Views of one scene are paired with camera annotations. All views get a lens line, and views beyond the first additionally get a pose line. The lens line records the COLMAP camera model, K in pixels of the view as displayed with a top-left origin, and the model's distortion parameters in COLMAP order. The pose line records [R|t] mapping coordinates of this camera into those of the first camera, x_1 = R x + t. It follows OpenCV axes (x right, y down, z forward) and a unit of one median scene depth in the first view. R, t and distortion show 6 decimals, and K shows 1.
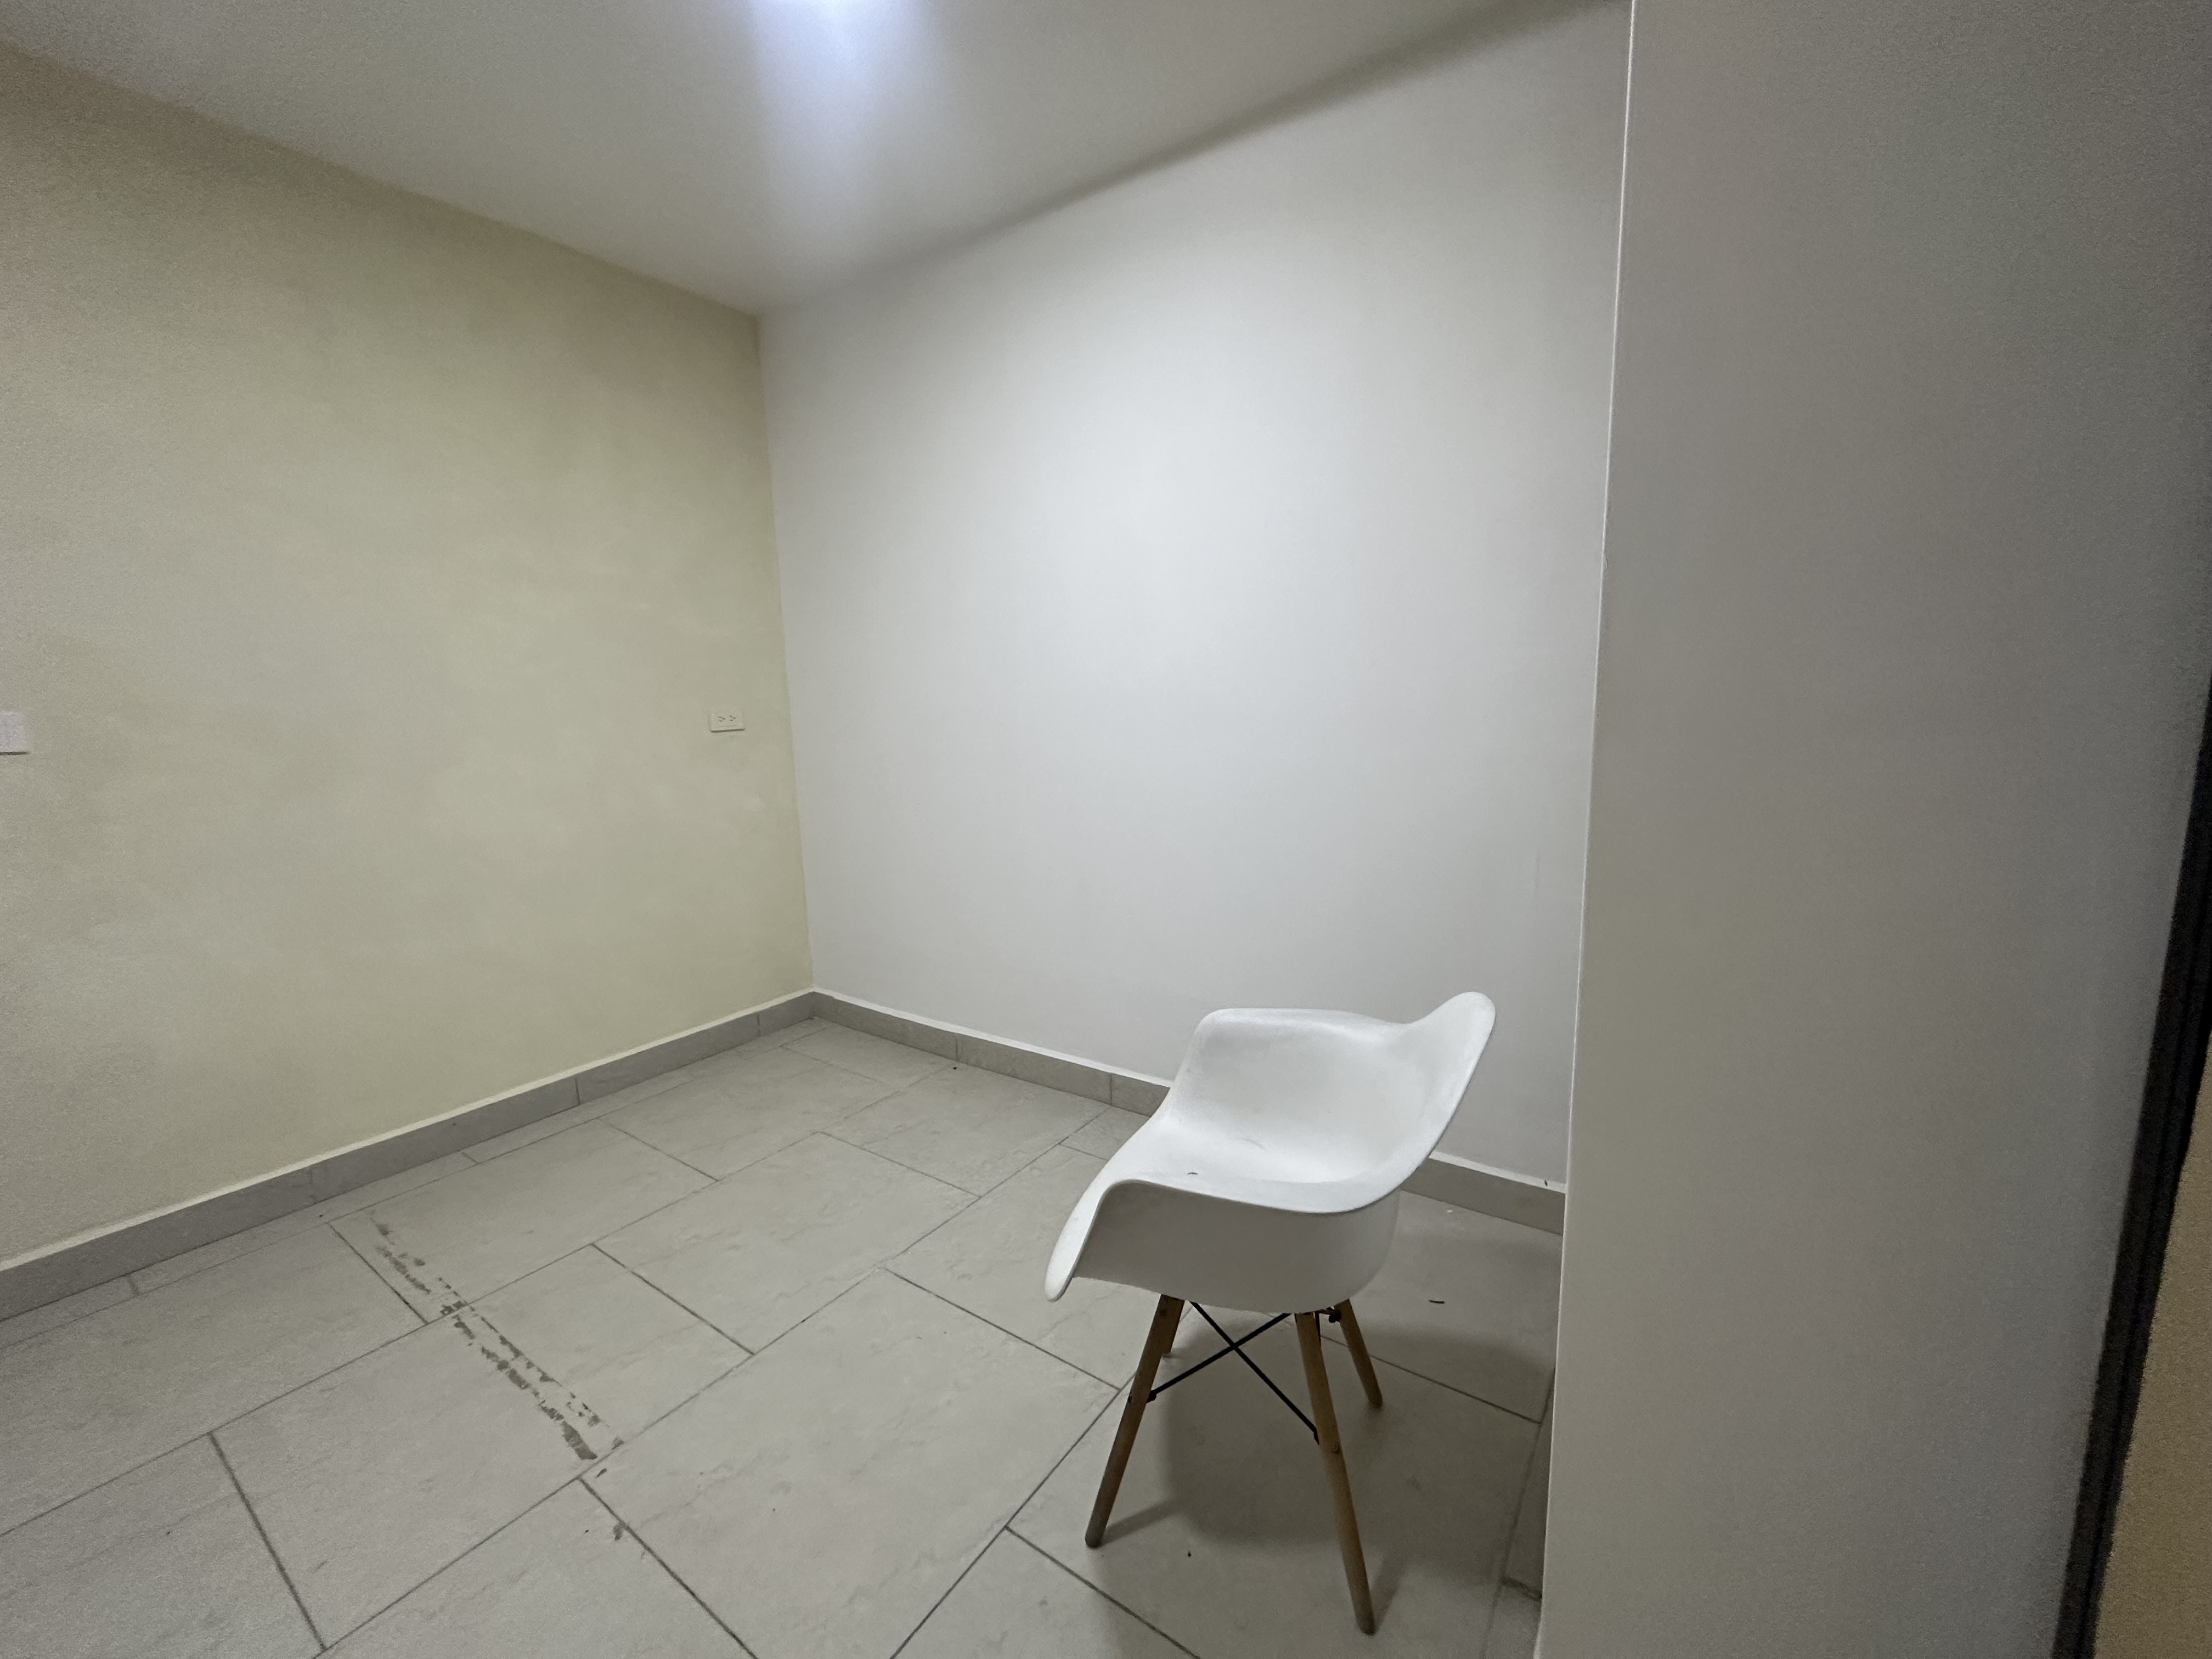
lens RADIAL K [[887.6, 0, 1106.0], [0, 887.6, 829.5], [0, 0, 1]] dist [-0.004140, -0.000066]
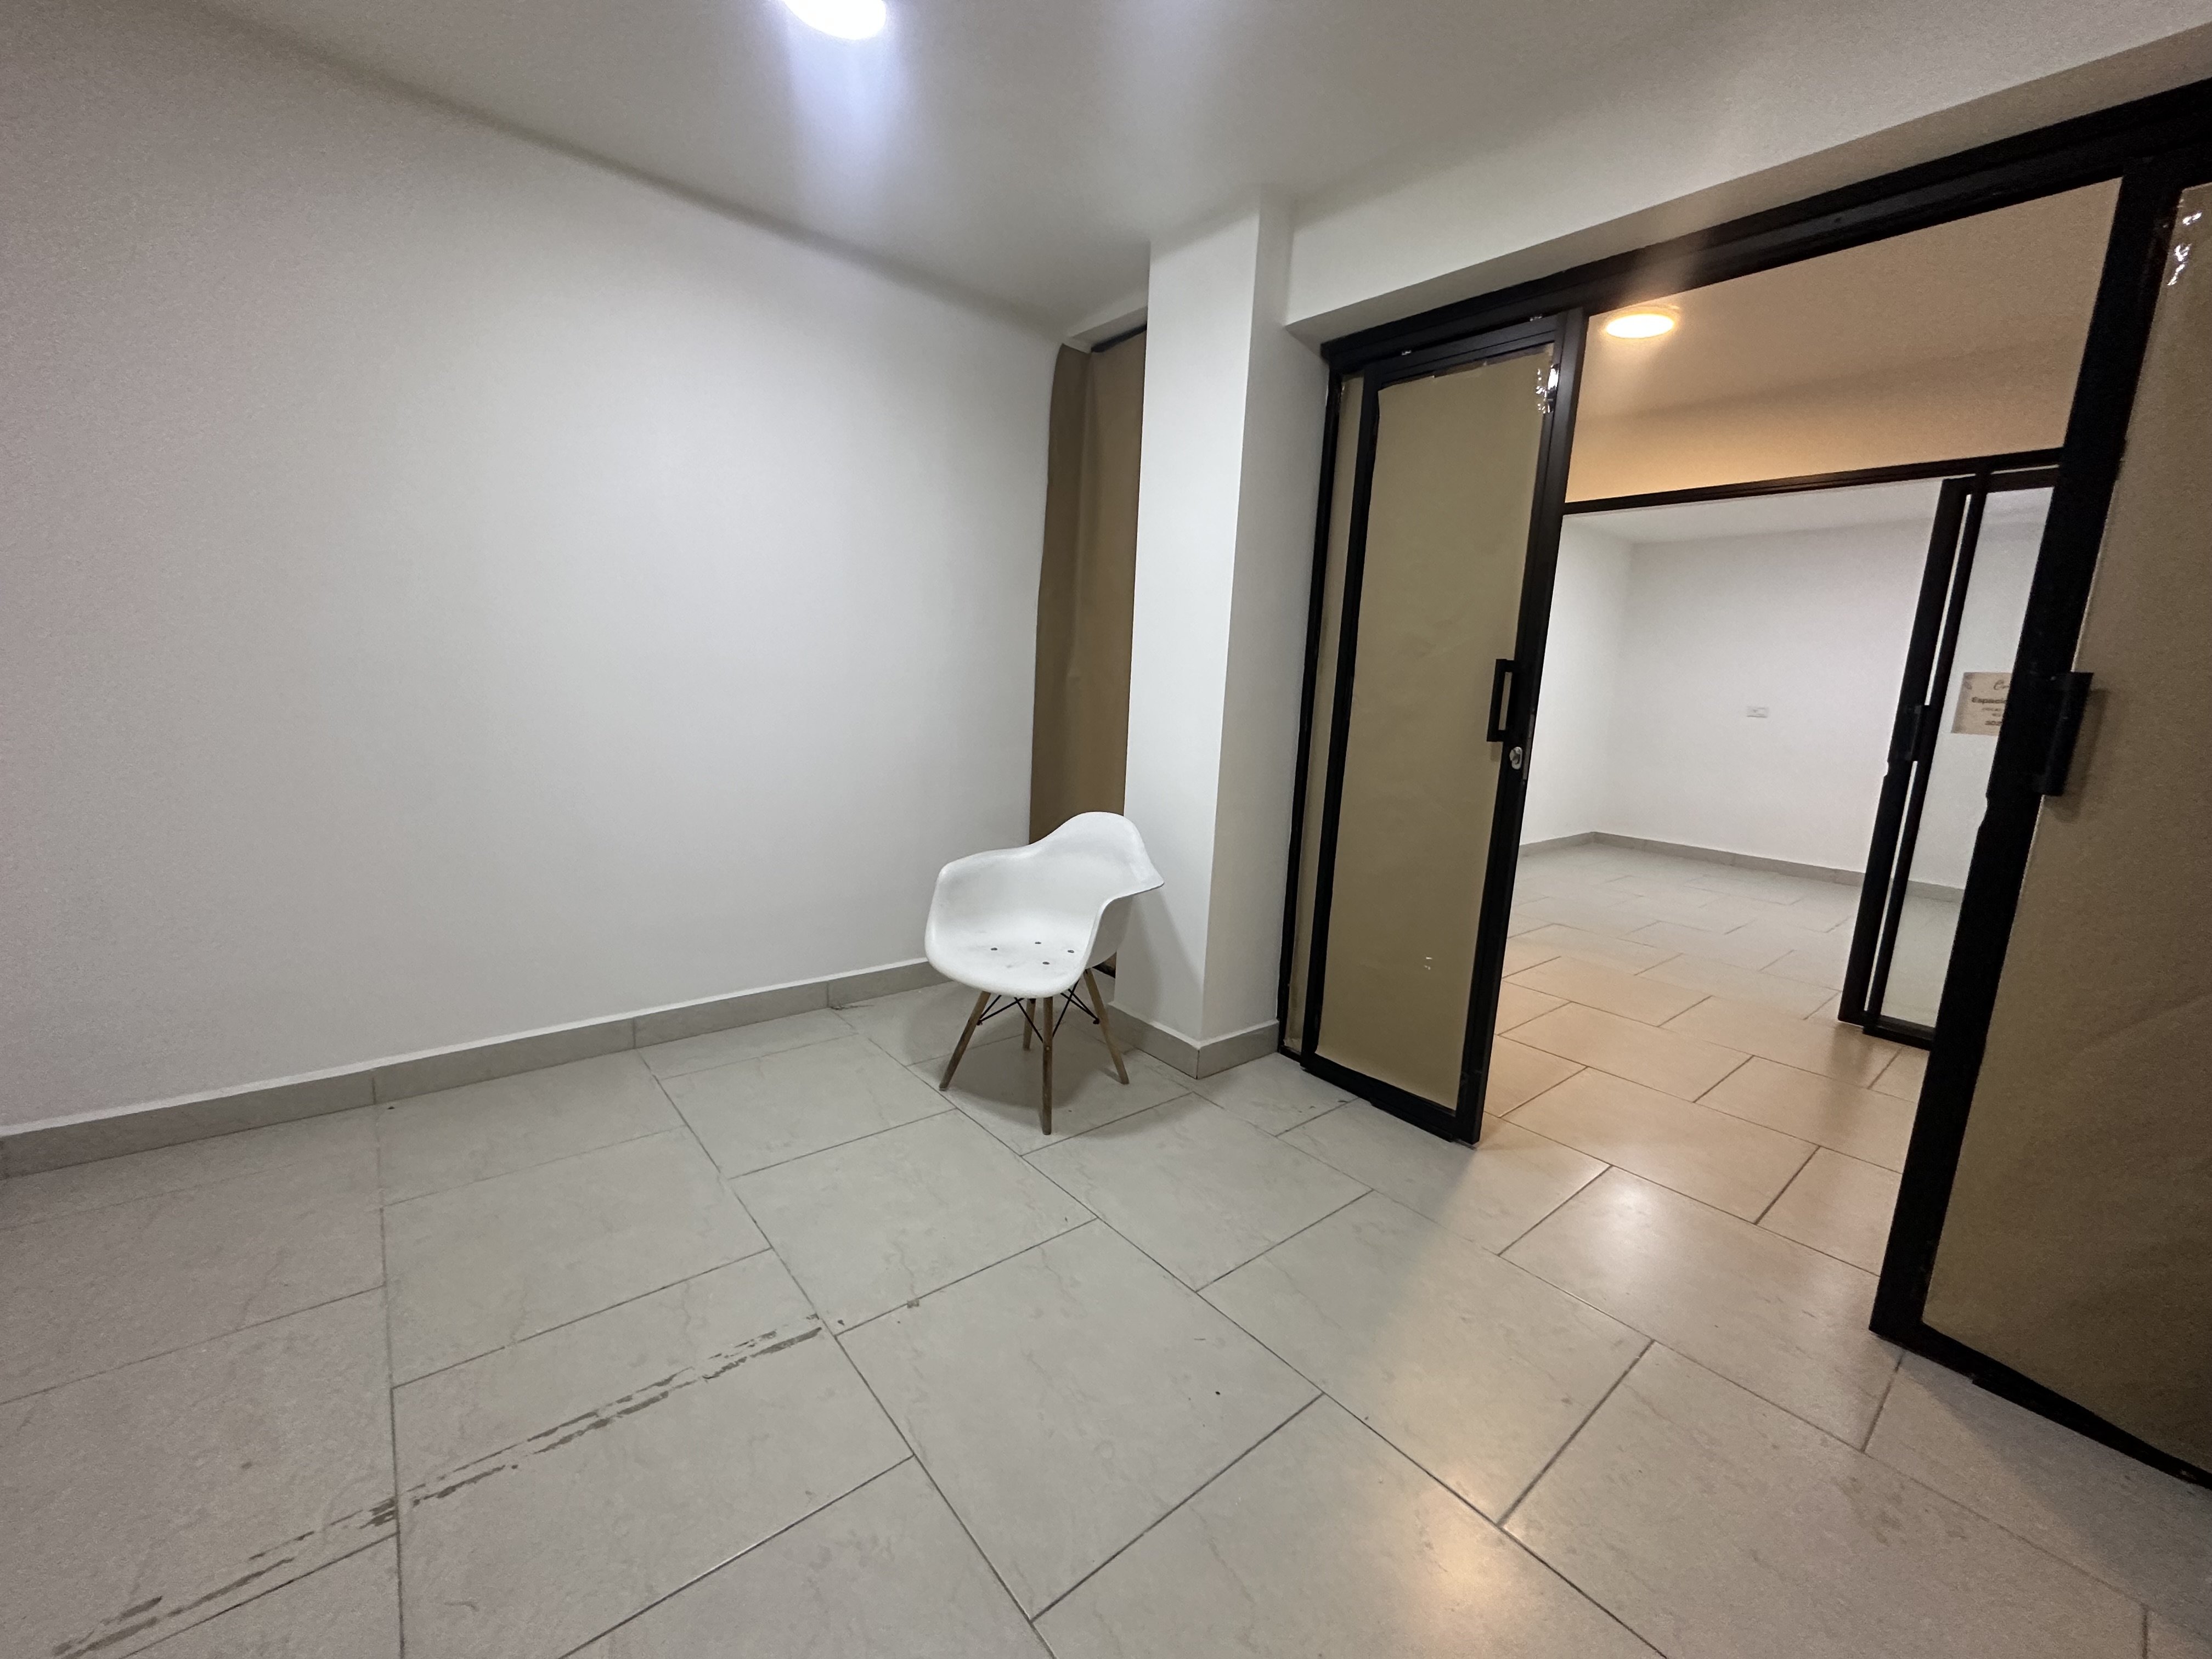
lens RADIAL K [[881.8, 0, 1106.0], [0, 881.8, 829.5], [0, 0, 1]] dist [-0.001179, 0.000031]
pose [[0.261287, -0.127106, 0.956856, -1.287541], [0.095563, 0.989829, 0.105391, -0.004730], [-0.960519, 0.063903, 0.270775, 0.262362]]
